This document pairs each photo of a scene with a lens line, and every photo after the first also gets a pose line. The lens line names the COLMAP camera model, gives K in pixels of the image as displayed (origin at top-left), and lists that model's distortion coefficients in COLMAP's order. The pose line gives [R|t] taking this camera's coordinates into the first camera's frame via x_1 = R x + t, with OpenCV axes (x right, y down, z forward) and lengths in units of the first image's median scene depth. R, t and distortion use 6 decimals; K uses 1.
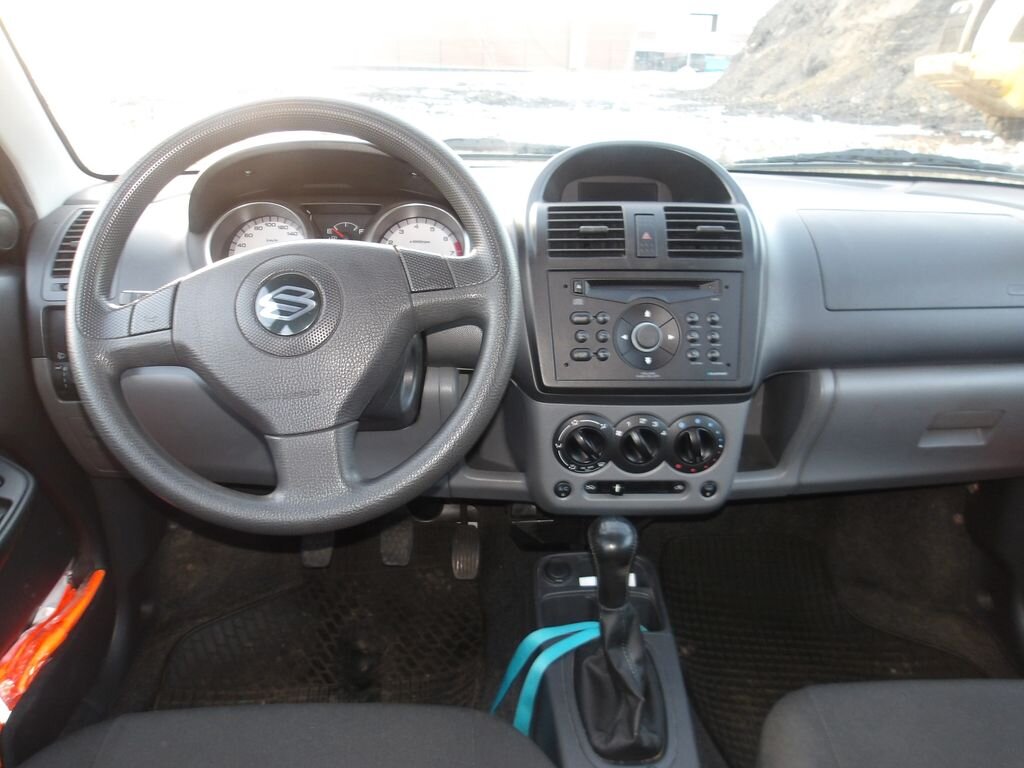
lens RADIAL K [[849.5, 0, 508.4], [0, 849.5, 391.8], [0, 0, 1]] dist [0.006227, 0.000919]
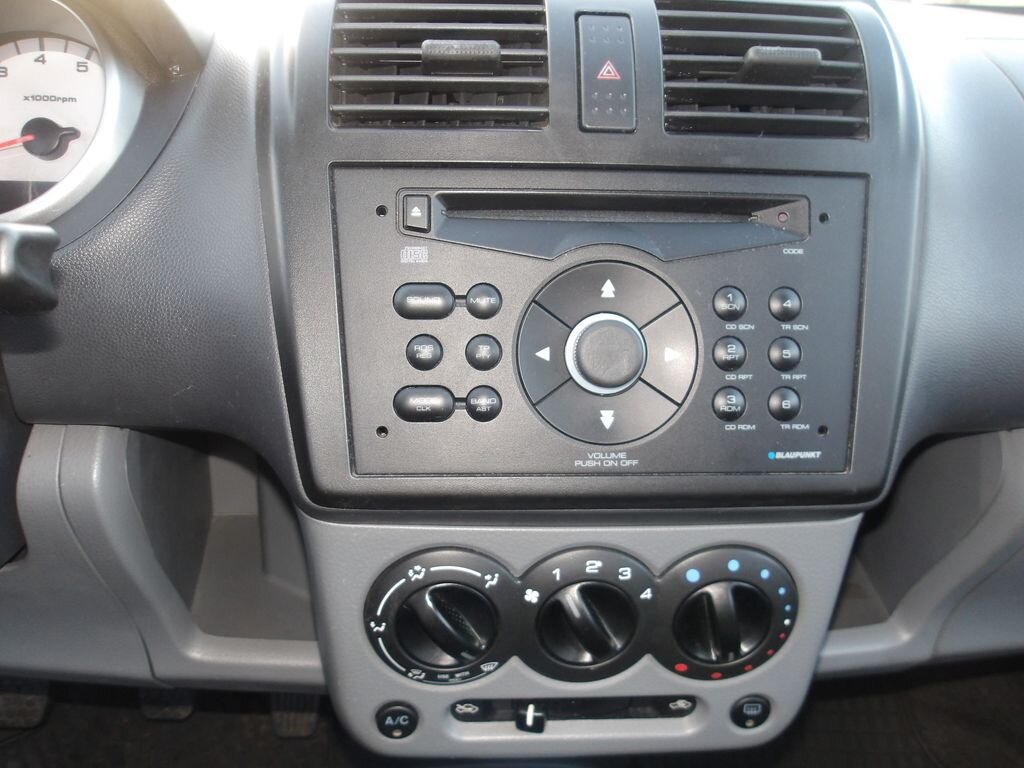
lens RADIAL K [[849.5, 0, 508.4], [0, 849.5, 391.8], [0, 0, 1]] dist [0.006227, 0.000919]
pose [[0.999323, 0.001283, 0.036763, 0.105432], [-0.003944, 0.997368, 0.072401, -0.073028], [-0.036573, -0.072497, 0.996698, 0.622571]]
